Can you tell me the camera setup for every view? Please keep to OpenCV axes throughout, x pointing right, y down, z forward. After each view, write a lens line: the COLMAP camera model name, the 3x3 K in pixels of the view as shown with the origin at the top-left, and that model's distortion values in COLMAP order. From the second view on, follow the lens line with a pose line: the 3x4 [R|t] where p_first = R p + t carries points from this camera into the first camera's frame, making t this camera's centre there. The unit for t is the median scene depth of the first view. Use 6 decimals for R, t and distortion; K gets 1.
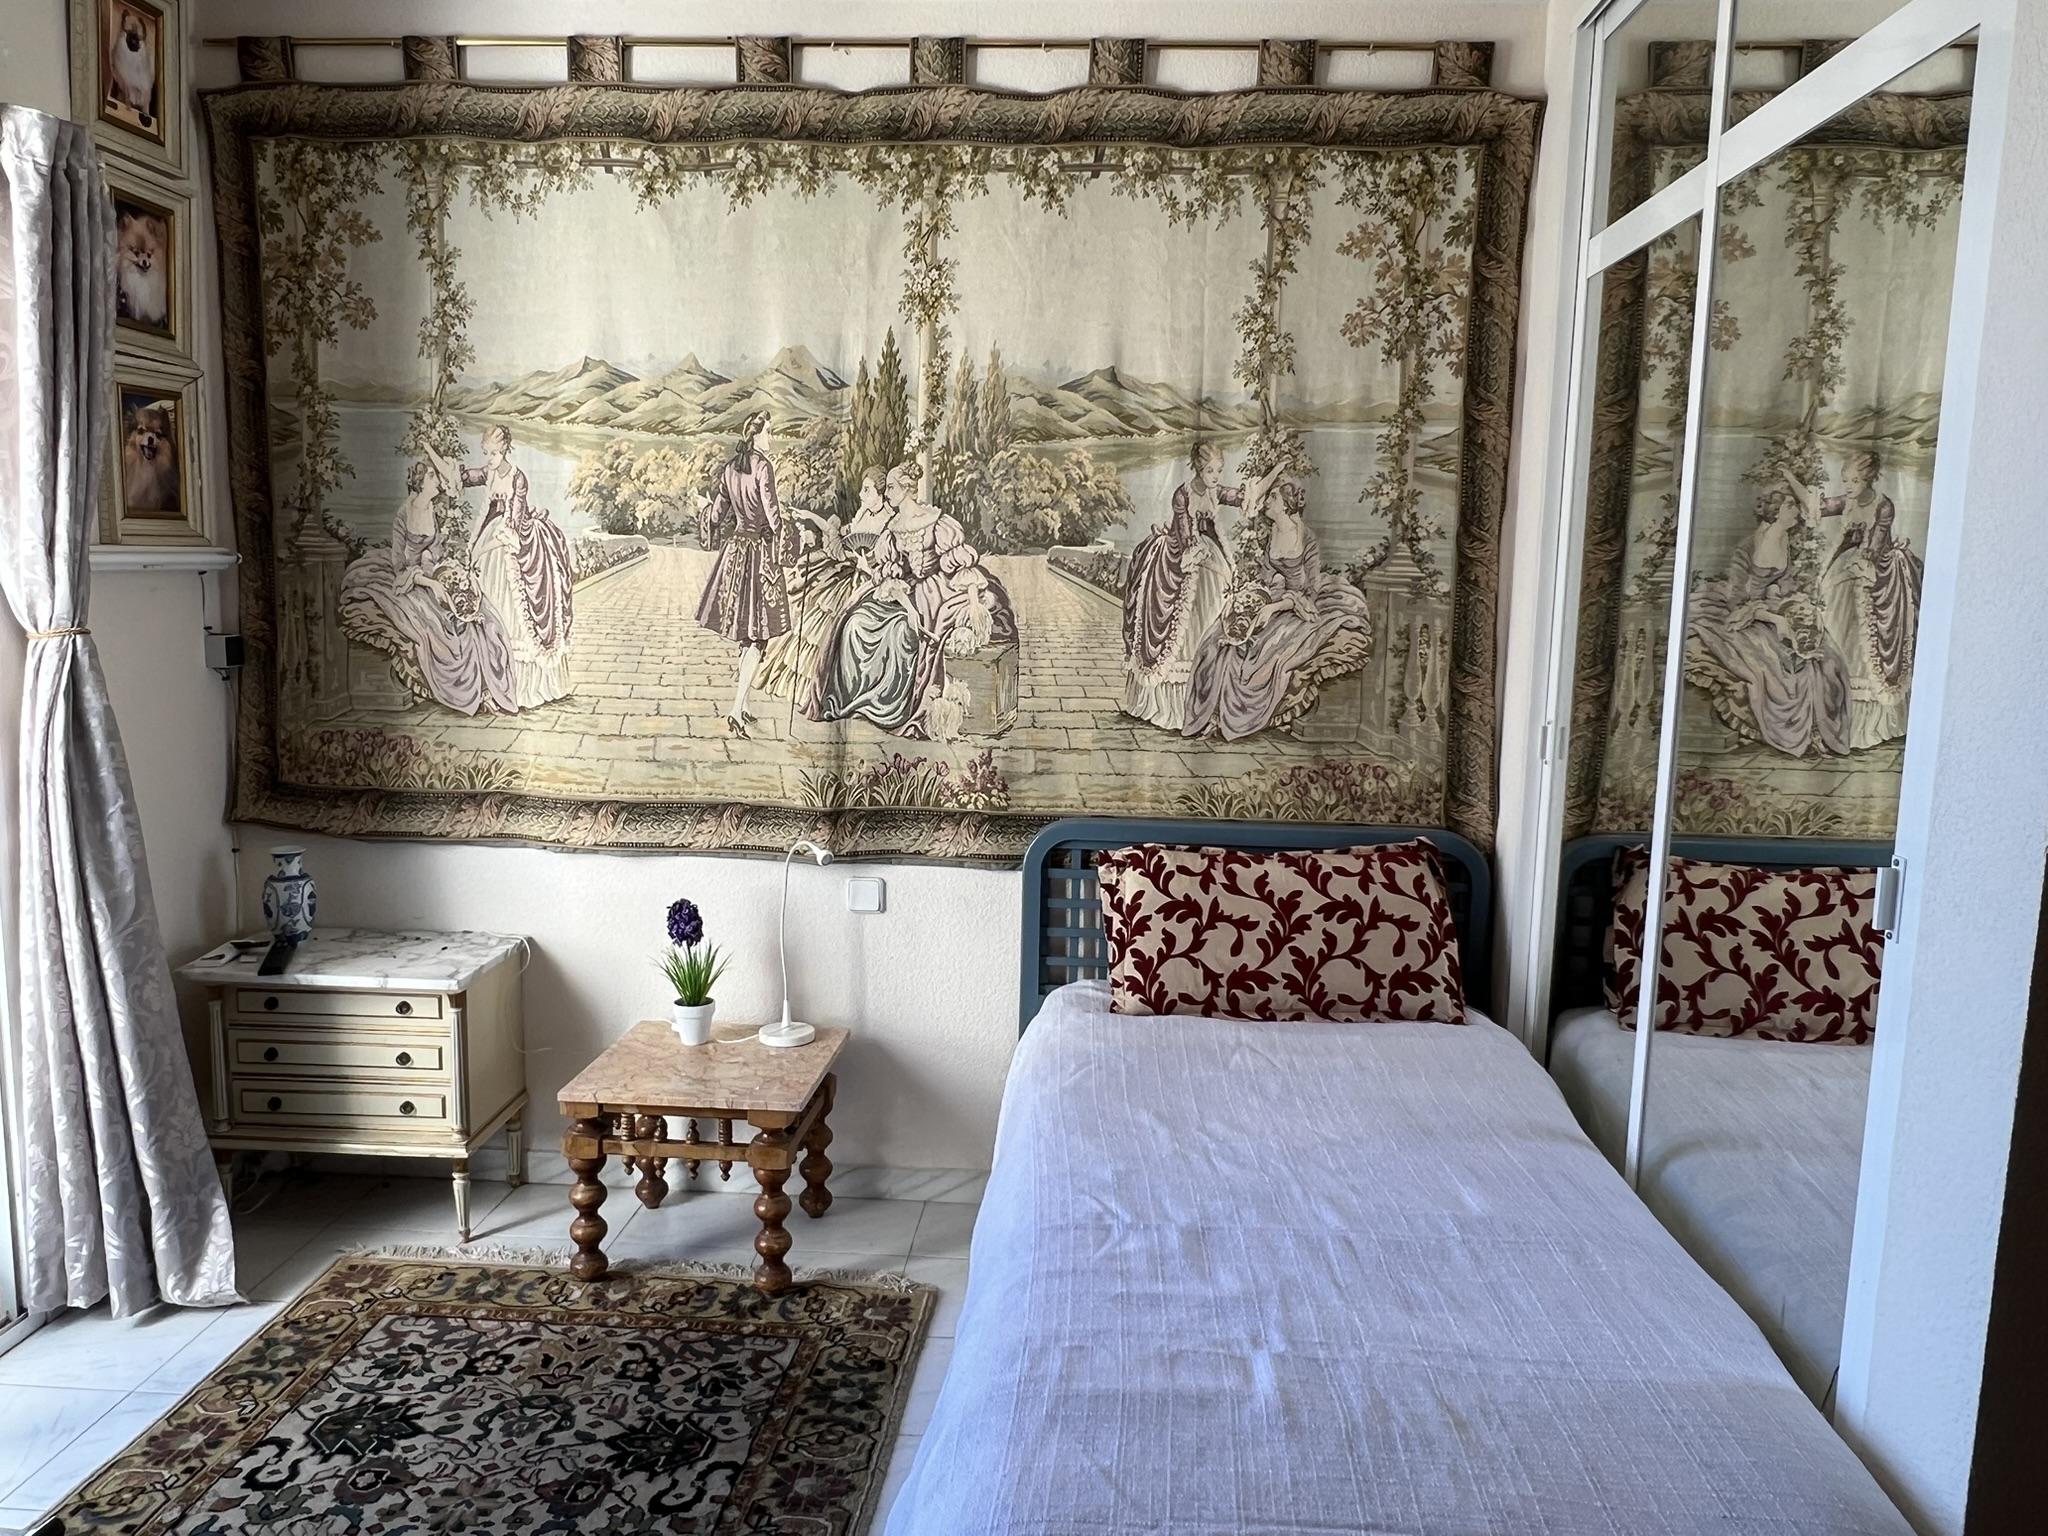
lens RADIAL K [[1459.1, 0, 1027.7], [0, 1459.1, 765.8], [0, 0, 1]] dist [0.002368, -0.008530]
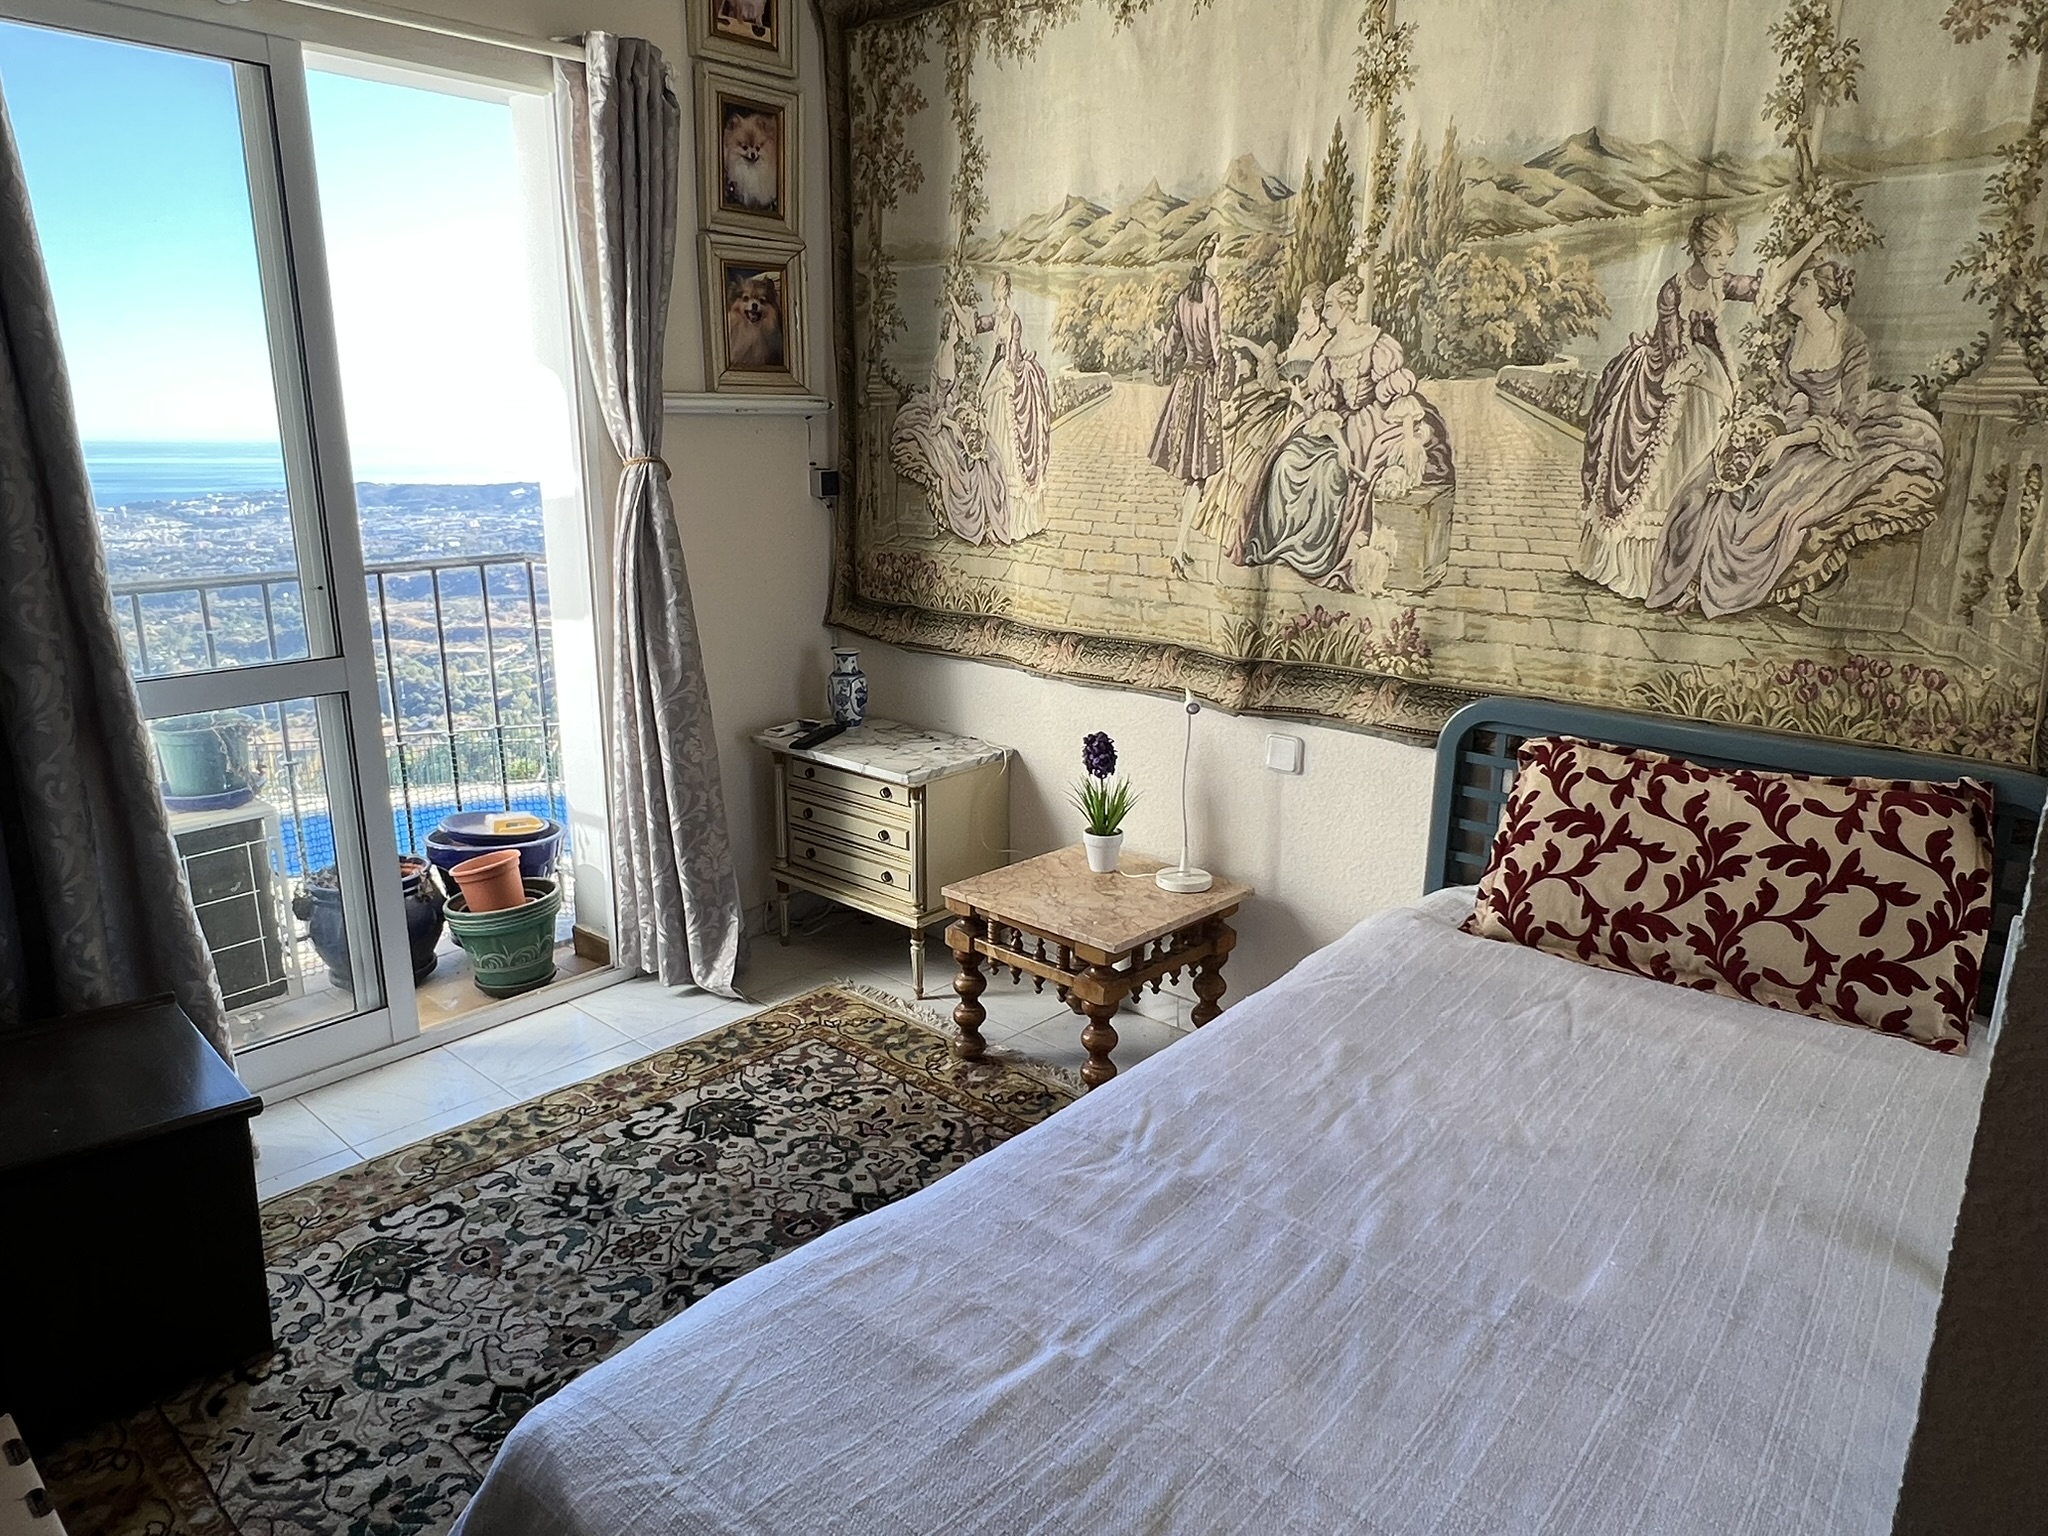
lens RADIAL K [[1313.2, 0, 1011.8], [0, 1313.2, 760.9], [0, 0, 1]] dist [-0.002732, -0.003421]
pose [[0.786232, 0.140780, -0.601681, 0.280131], [-0.077506, 0.988480, 0.130003, -0.004280], [0.613052, -0.055578, 0.788085, 0.230403]]
